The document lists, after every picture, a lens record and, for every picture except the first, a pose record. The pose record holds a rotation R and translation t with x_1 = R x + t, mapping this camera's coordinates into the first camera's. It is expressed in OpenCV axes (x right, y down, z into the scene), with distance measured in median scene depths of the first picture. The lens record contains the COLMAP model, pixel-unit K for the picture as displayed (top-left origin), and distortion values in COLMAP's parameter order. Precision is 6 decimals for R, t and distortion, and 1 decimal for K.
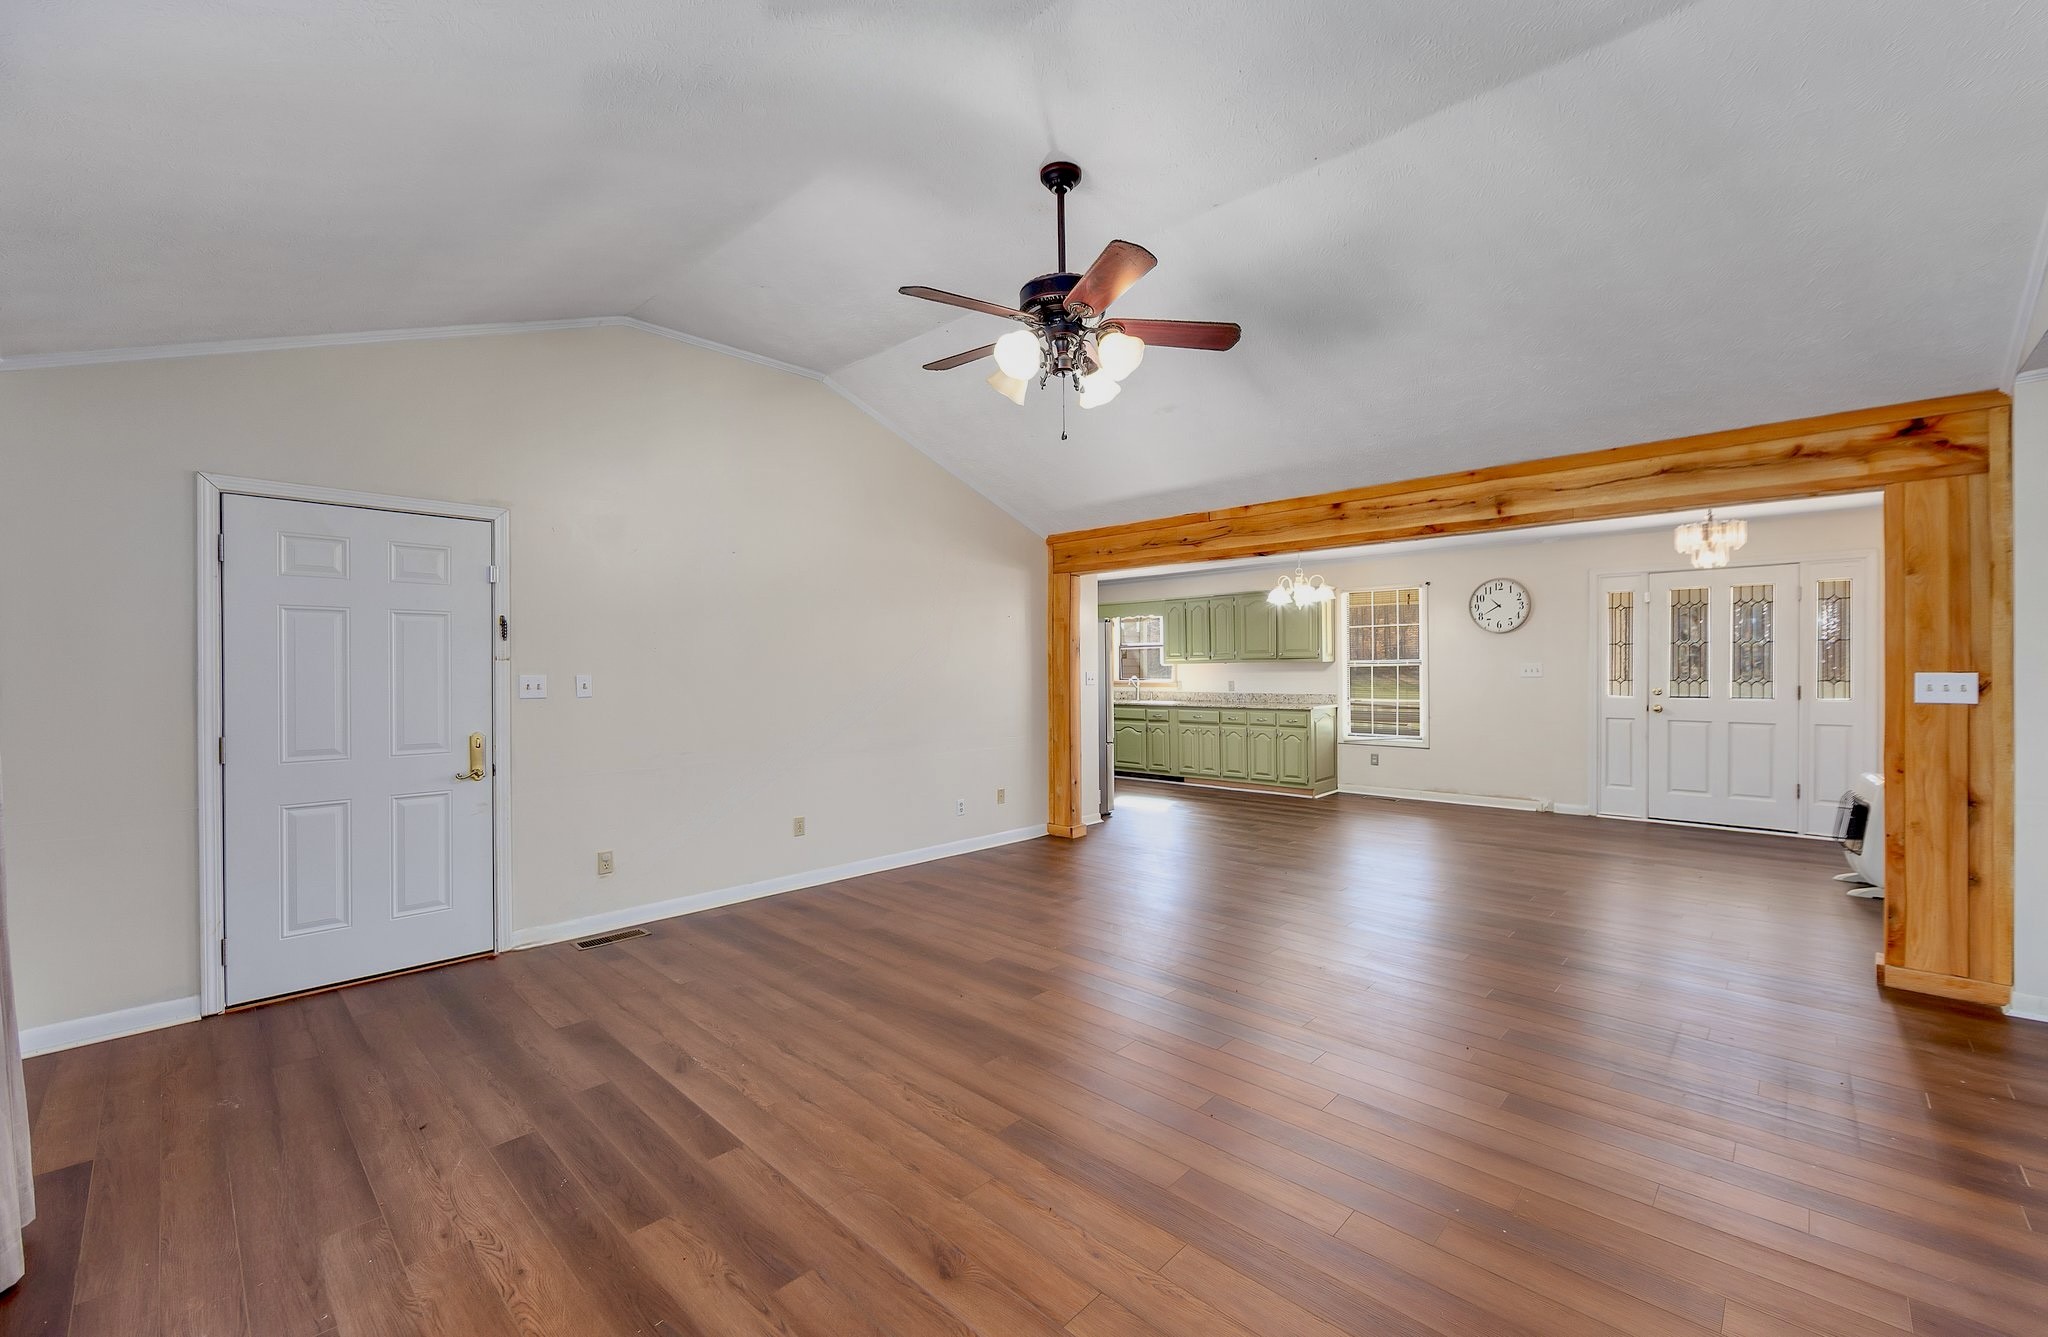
lens RADIAL K [[818.5, 0, 1026.6], [0, 818.5, 667.6], [0, 0, 1]] dist [0.001653, 0.000068]
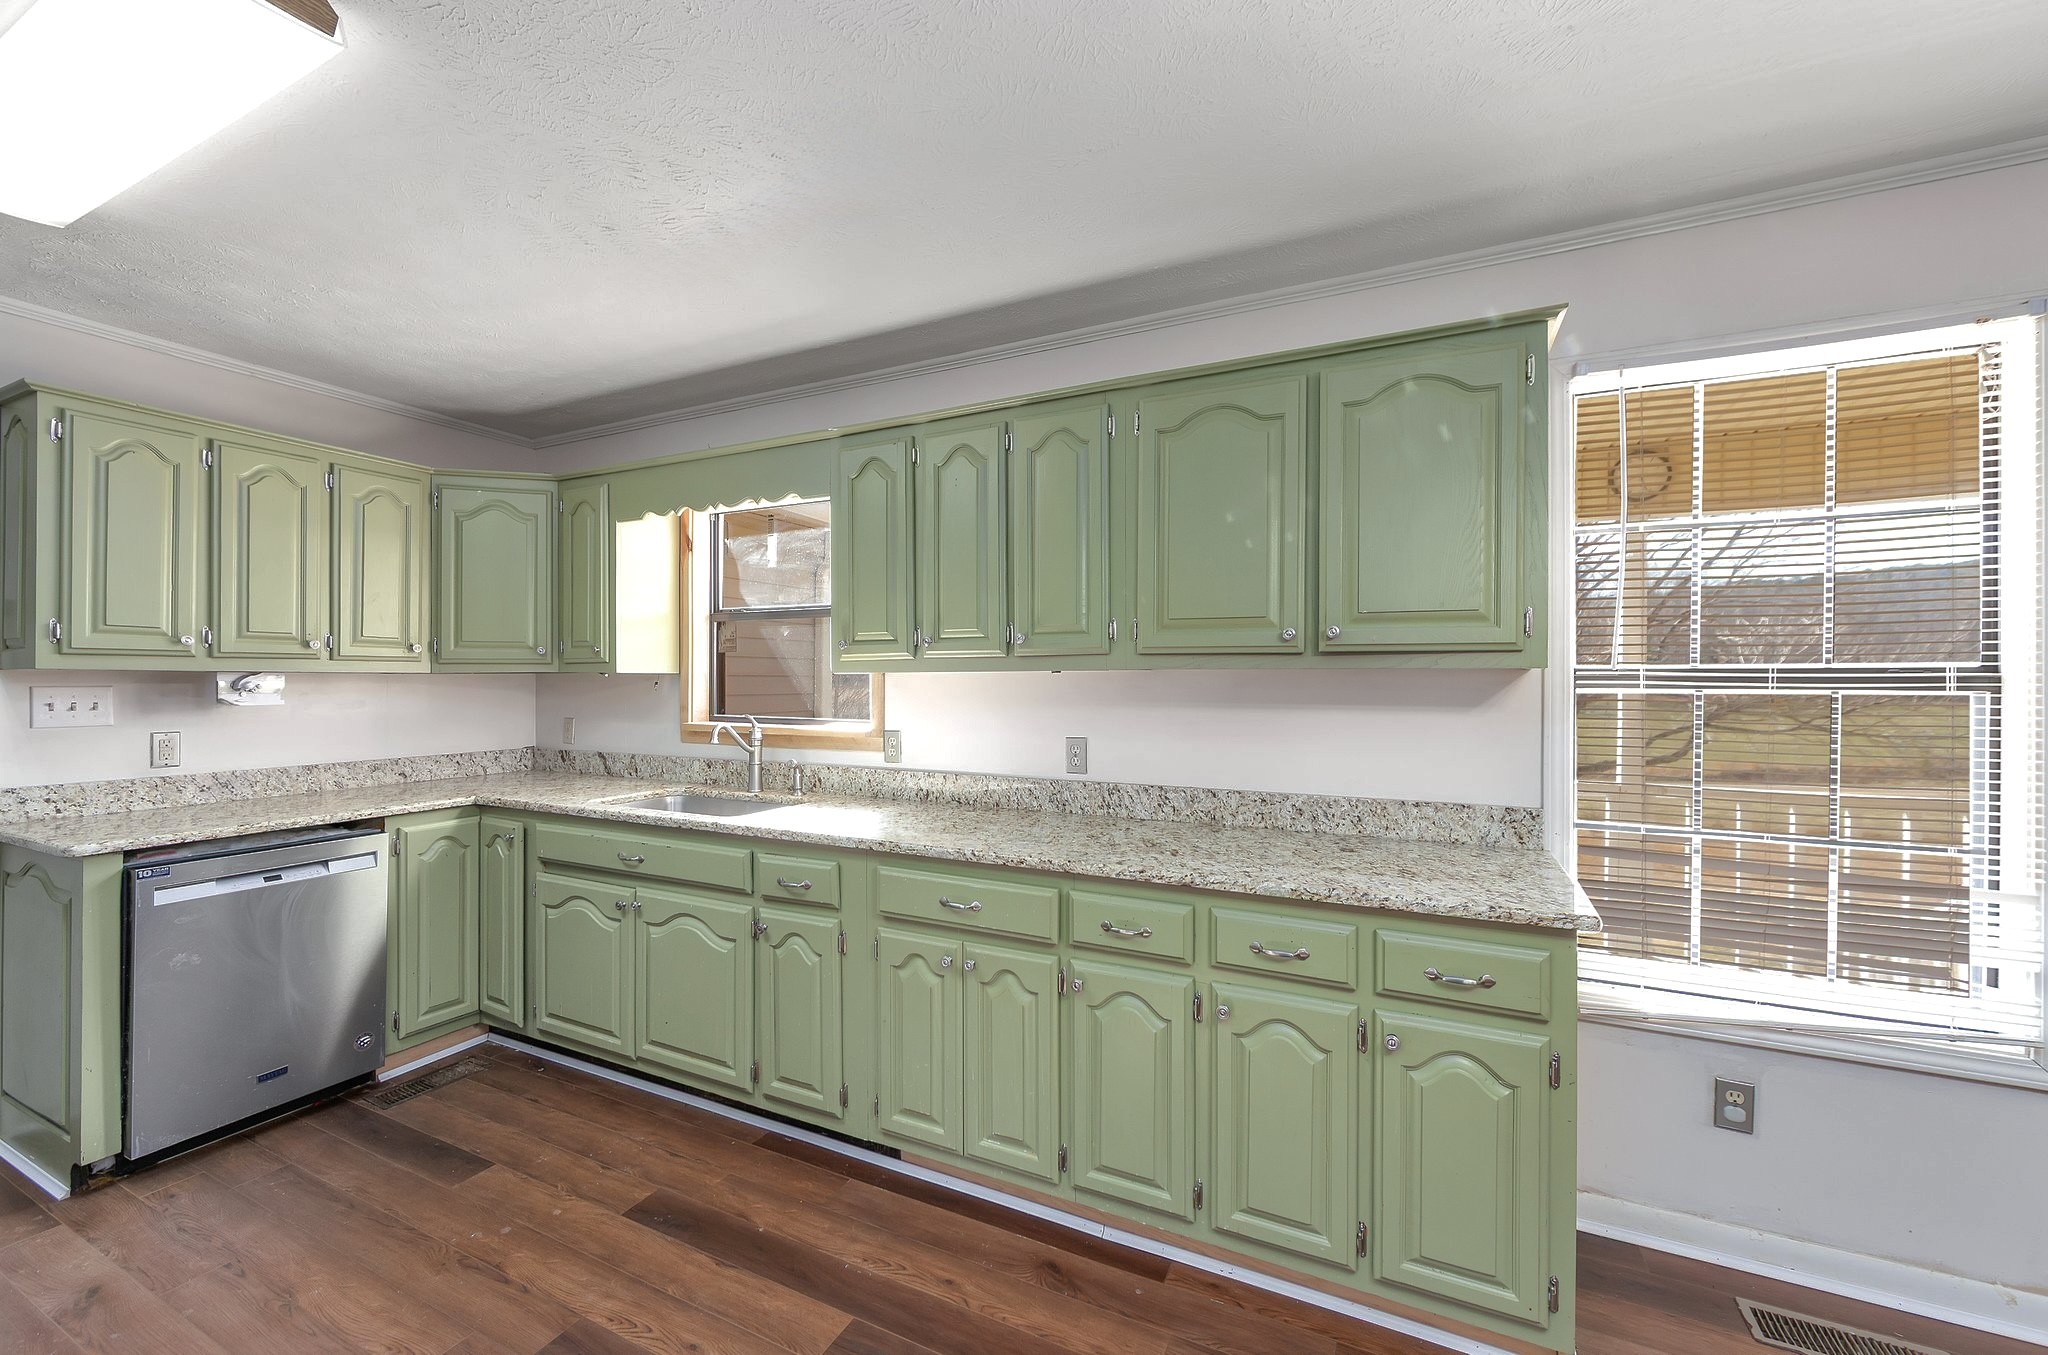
lens RADIAL K [[827.2, 0, 1018.6], [0, 827.2, 674.6], [0, 0, 1]] dist [-0.003514, -0.000491]
pose [[0.950962, 0.008797, 0.309184, 0.158459], [-0.009291, 0.999957, 0.000126, -0.004494], [-0.309169, -0.002992, 0.951002, 0.807311]]
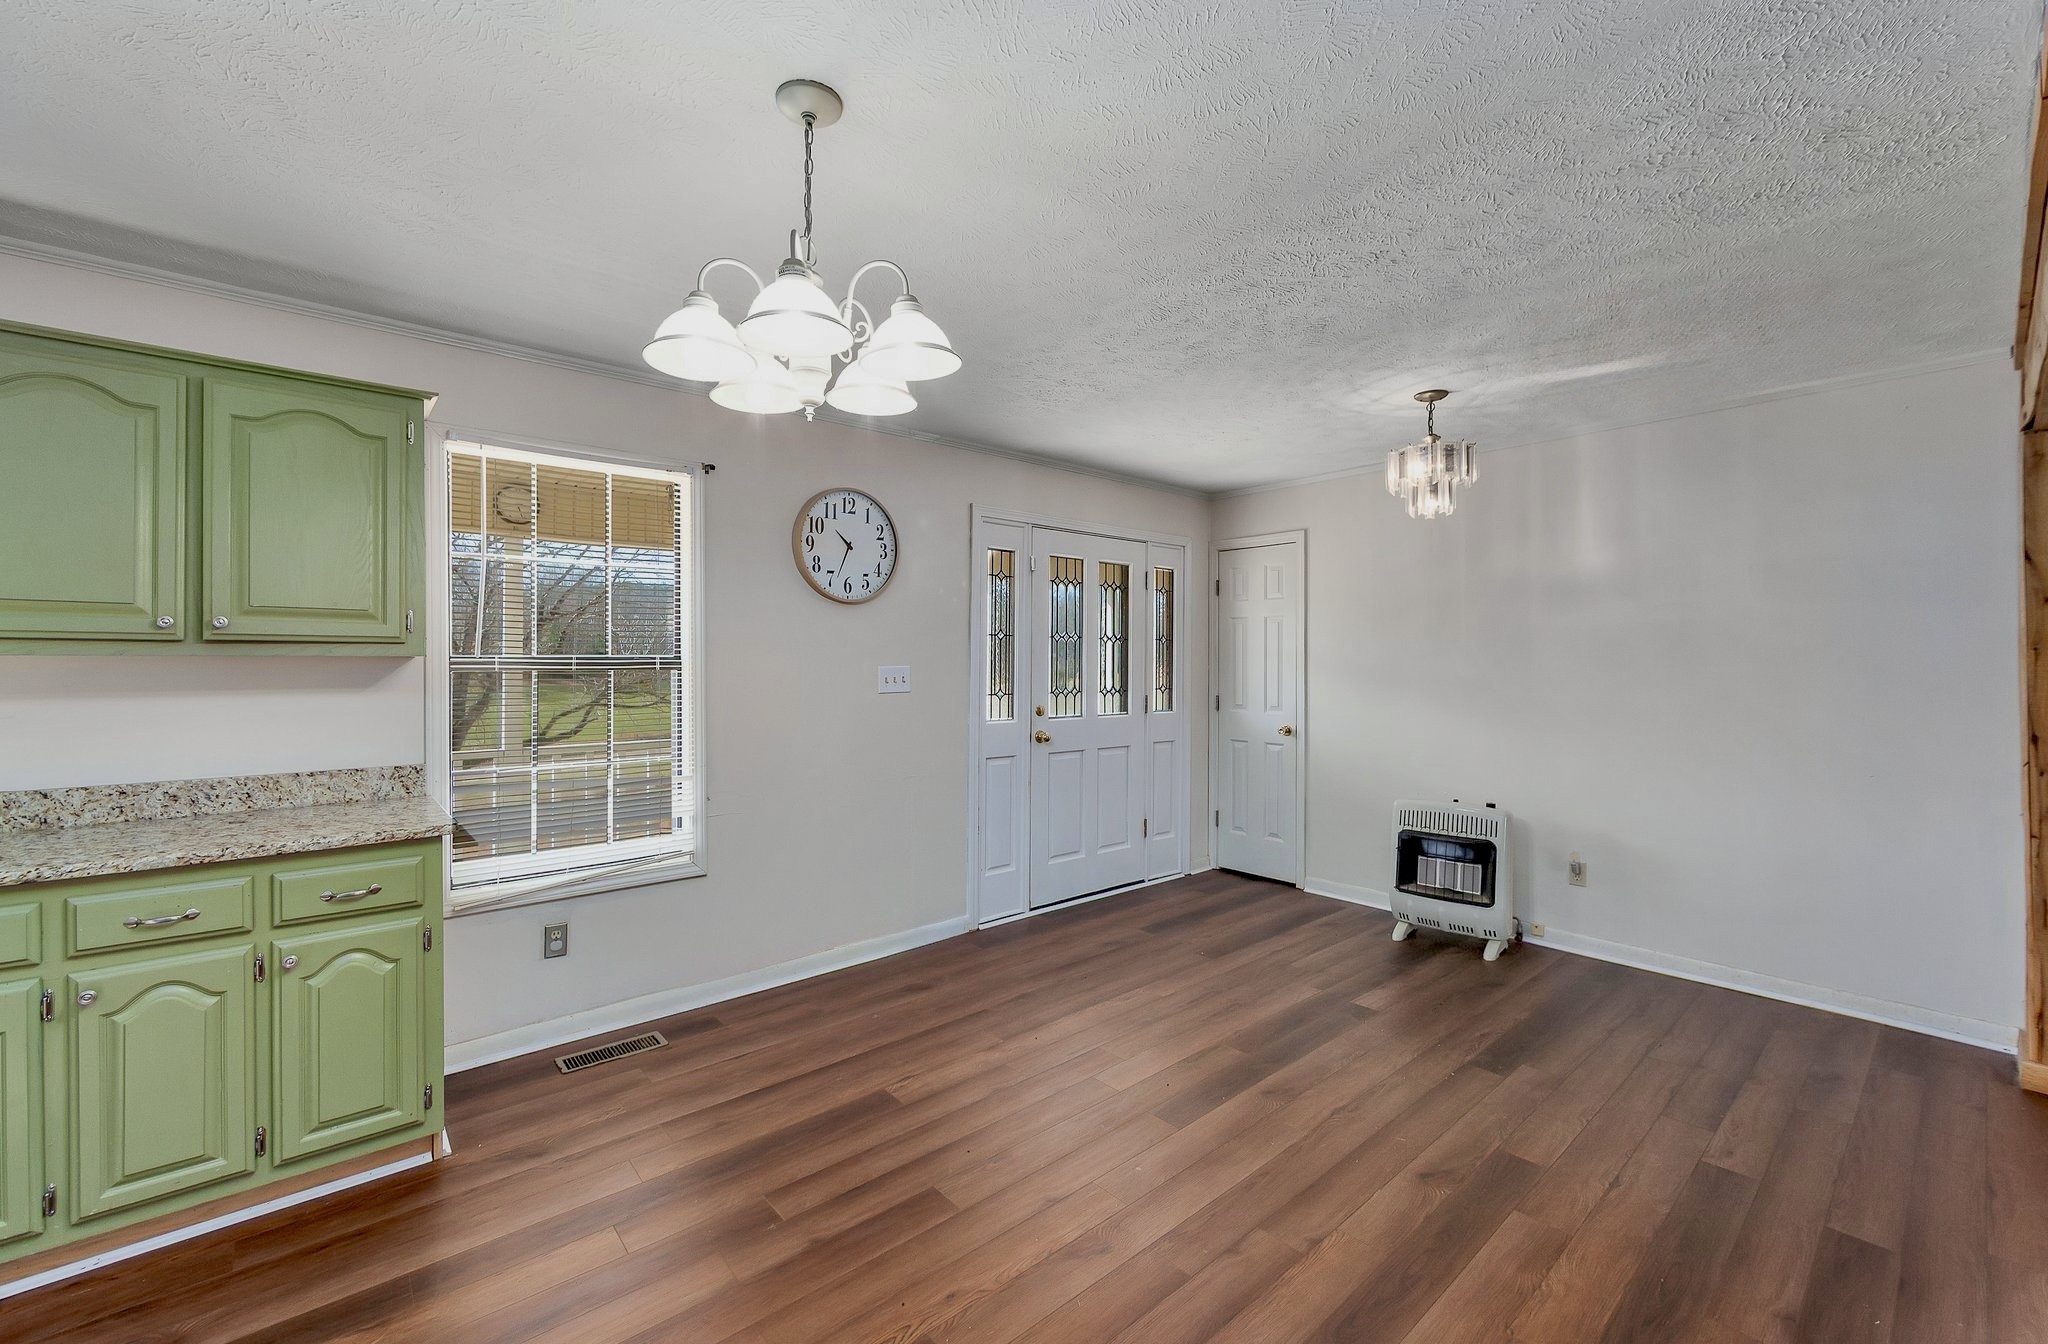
lens RADIAL K [[827.2, 0, 1013.1], [0, 827.2, 663.8], [0, 0, 1]] dist [-0.003514, -0.000491]
pose [[0.099734, 0.003595, 0.995008, 0.090027], [-0.003430, 0.999989, -0.003269, -0.004479], [-0.995008, -0.003087, 0.099746, 0.737028]]
